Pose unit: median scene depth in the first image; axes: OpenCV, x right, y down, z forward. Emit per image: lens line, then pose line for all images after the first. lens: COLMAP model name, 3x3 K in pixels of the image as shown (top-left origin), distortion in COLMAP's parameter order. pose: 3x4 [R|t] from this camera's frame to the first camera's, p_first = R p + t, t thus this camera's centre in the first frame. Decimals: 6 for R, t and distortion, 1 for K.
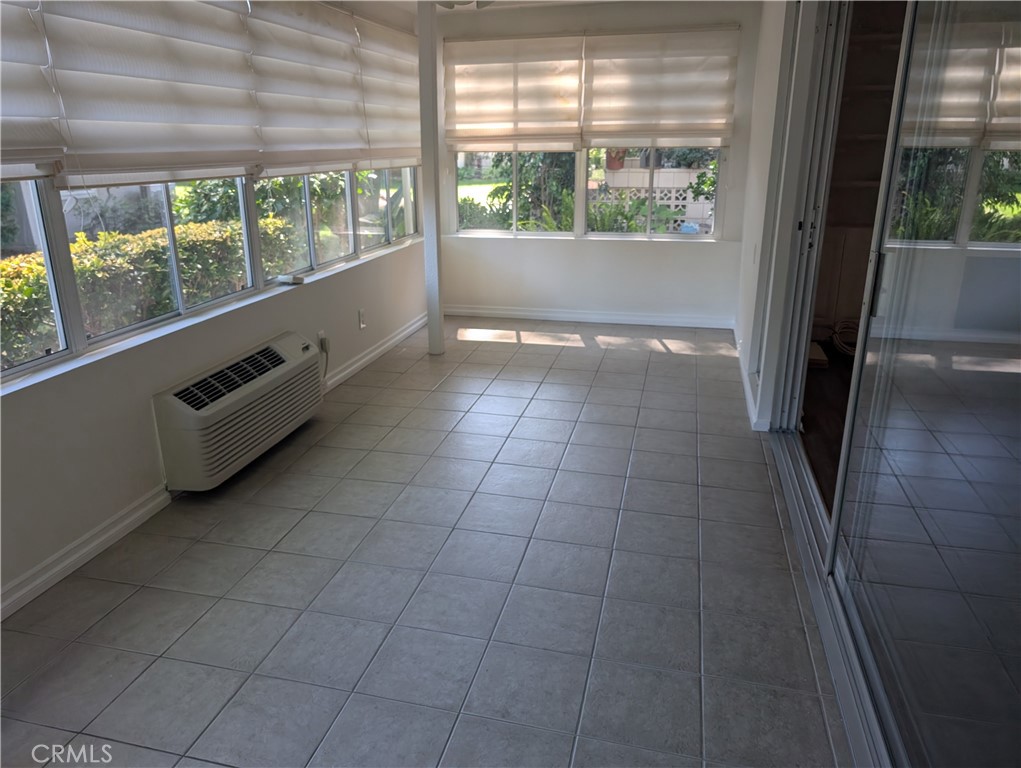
lens RADIAL K [[736.5, 0, 507.7], [0, 736.5, 378.3], [0, 0, 1]] dist [0.028248, -0.025908]
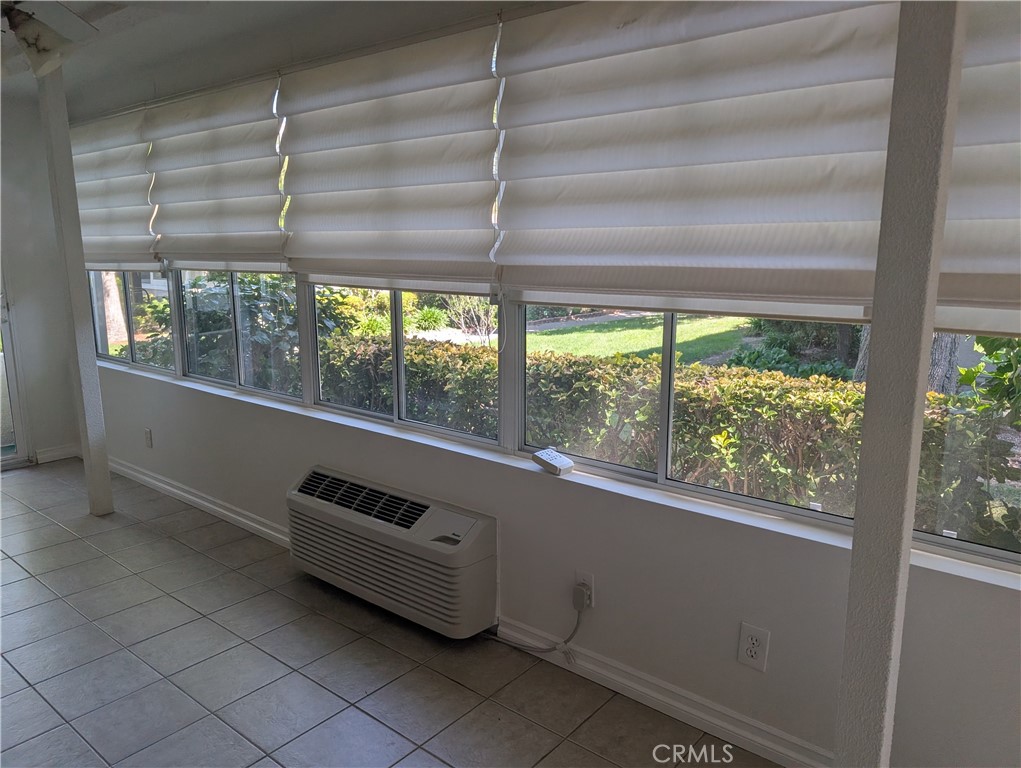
lens RADIAL K [[736.5, 0, 510.0], [0, 736.5, 391.9], [0, 0, 1]] dist [0.028248, -0.025908]
pose [[-0.442619, 0.180919, -0.878269, 0.320110], [-0.272410, 0.906018, 0.323921, -0.460391], [0.854331, 0.382623, -0.351736, 1.406979]]
